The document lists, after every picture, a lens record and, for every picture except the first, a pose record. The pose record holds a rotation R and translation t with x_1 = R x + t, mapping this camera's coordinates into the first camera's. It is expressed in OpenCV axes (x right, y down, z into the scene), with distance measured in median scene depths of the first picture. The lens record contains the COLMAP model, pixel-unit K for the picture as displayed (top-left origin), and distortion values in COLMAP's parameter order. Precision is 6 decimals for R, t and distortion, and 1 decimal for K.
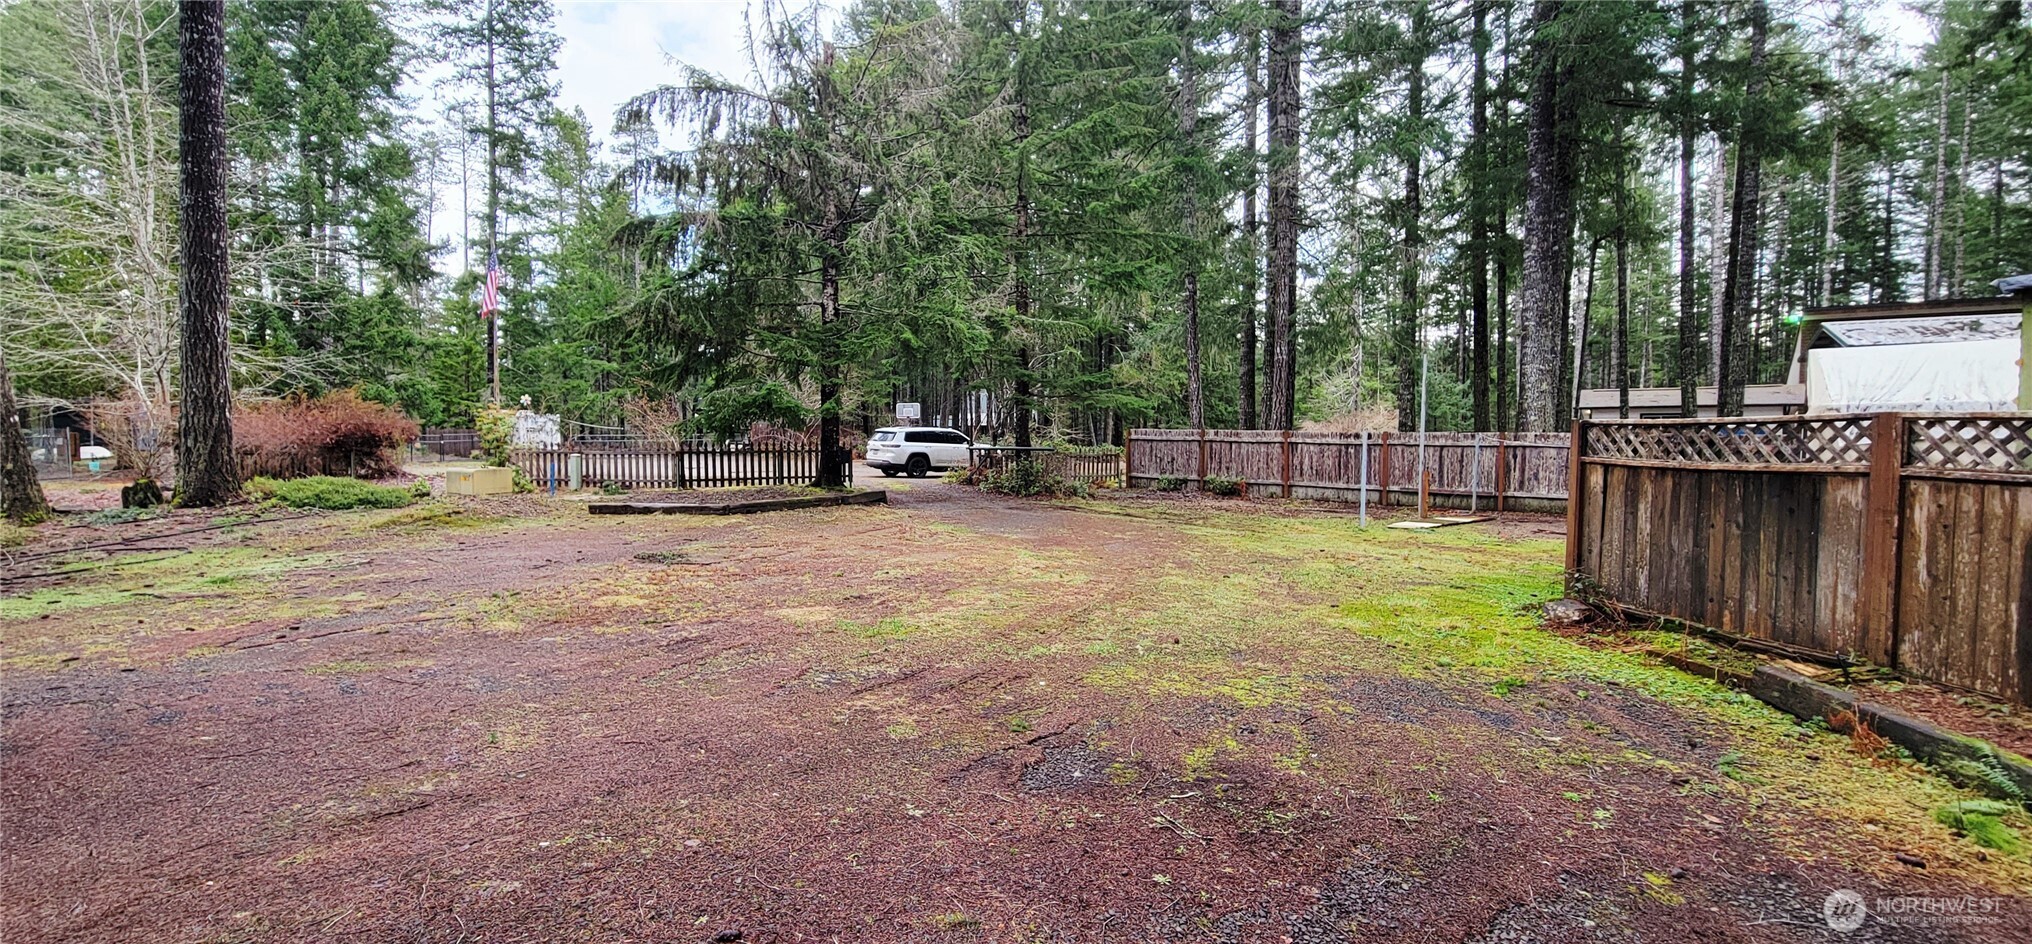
lens RADIAL K [[872.0, 0, 1013.6], [0, 872.0, 477.1], [0, 0, 1]] dist [-0.001307, -0.000307]
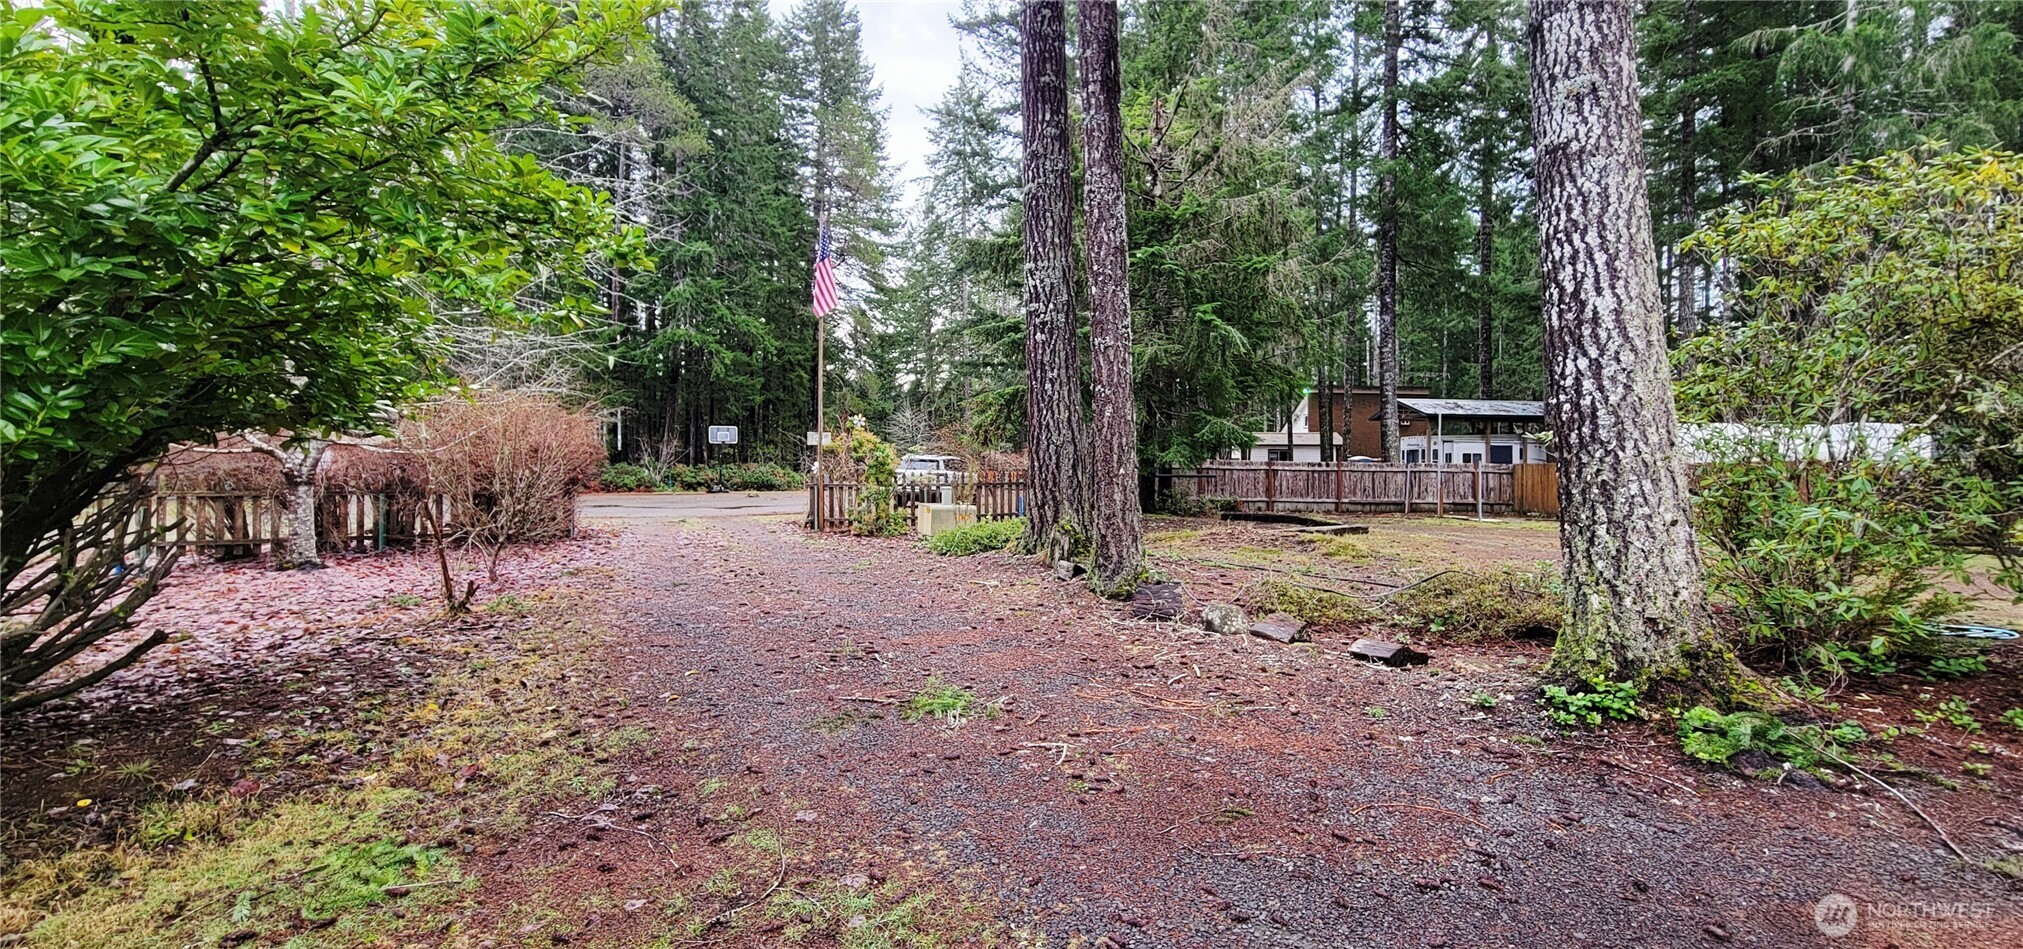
lens RADIAL K [[868.2, 0, 1015.6], [0, 868.2, 473.7], [0, 0, 1]] dist [-0.001307, -0.000307]
pose [[0.788563, -0.004513, 0.614938, -0.823078], [0.028202, 0.999186, -0.028831, -0.005595], [-0.614307, 0.040077, 0.788048, 0.180050]]
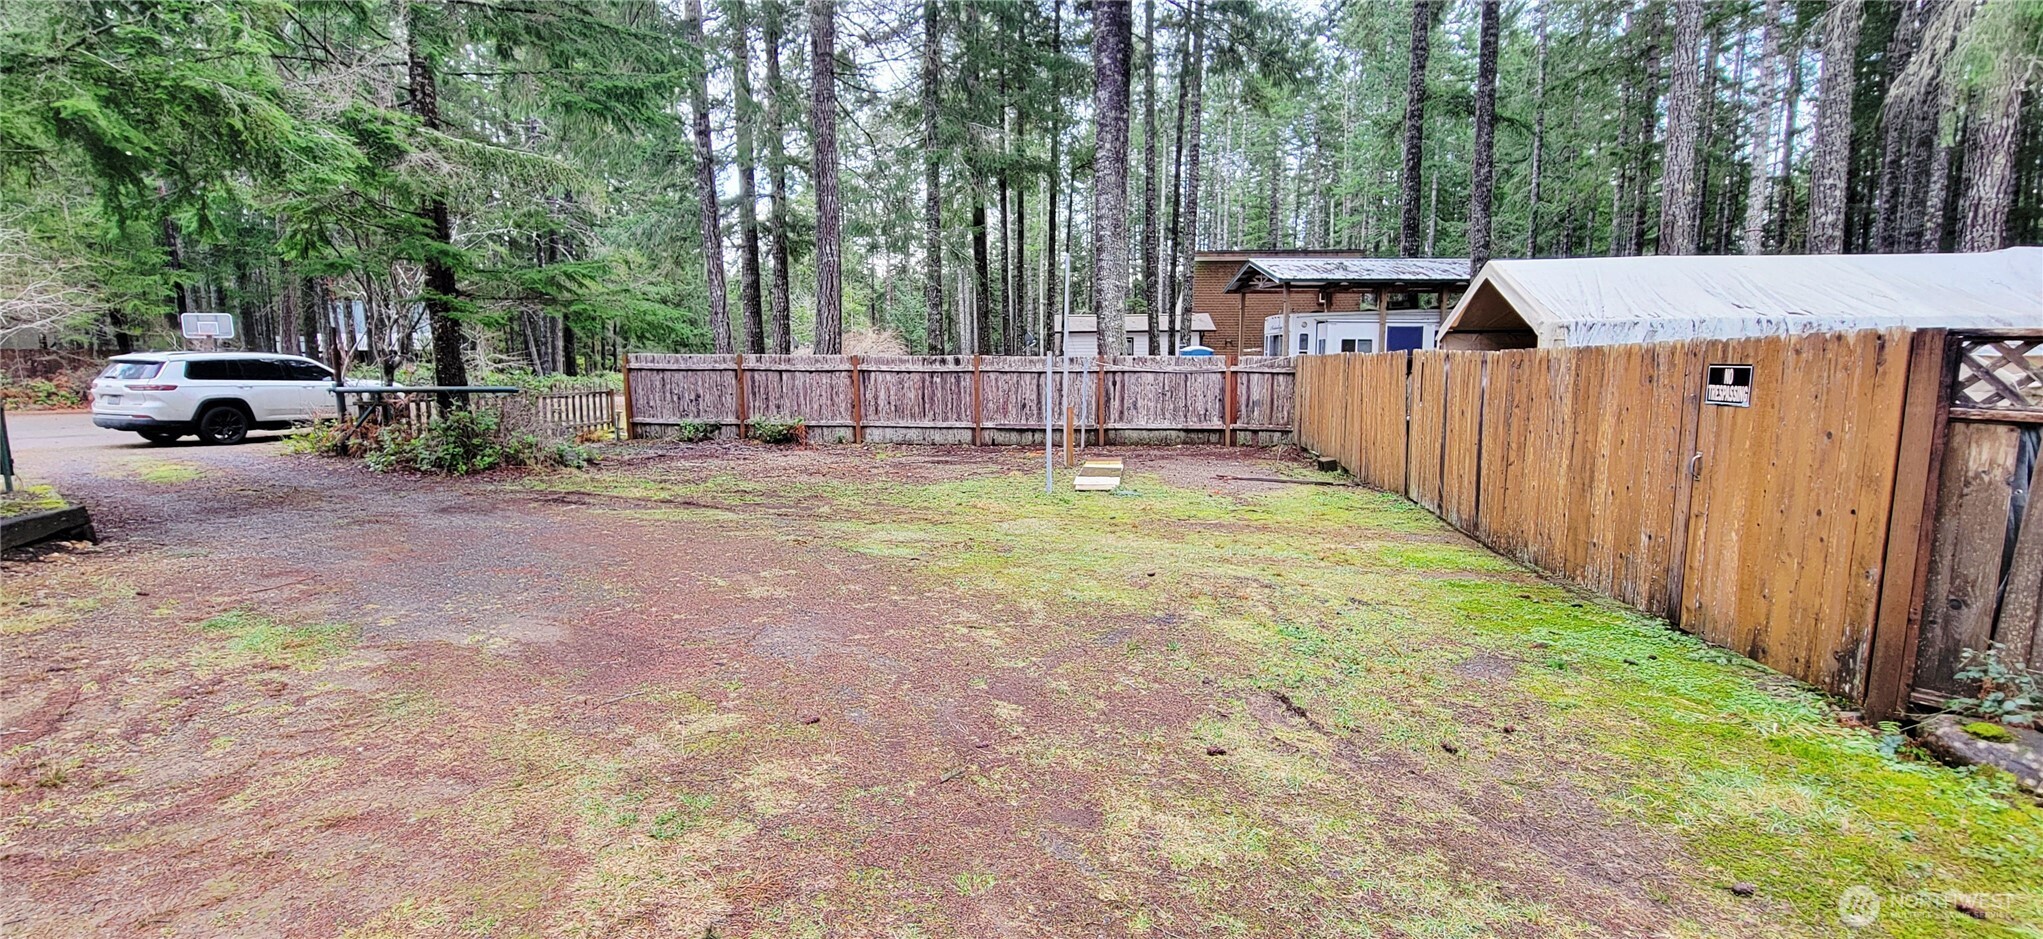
lens RADIAL K [[869.9, 0, 1011.4], [0, 869.9, 478.6], [0, 0, 1]] dist [-0.004436, -0.000326]
pose [[0.824288, -0.084473, 0.559834, -0.009559], [0.034480, 0.994461, 0.099287, -0.016330], [-0.565121, -0.062538, 0.822635, 0.288152]]
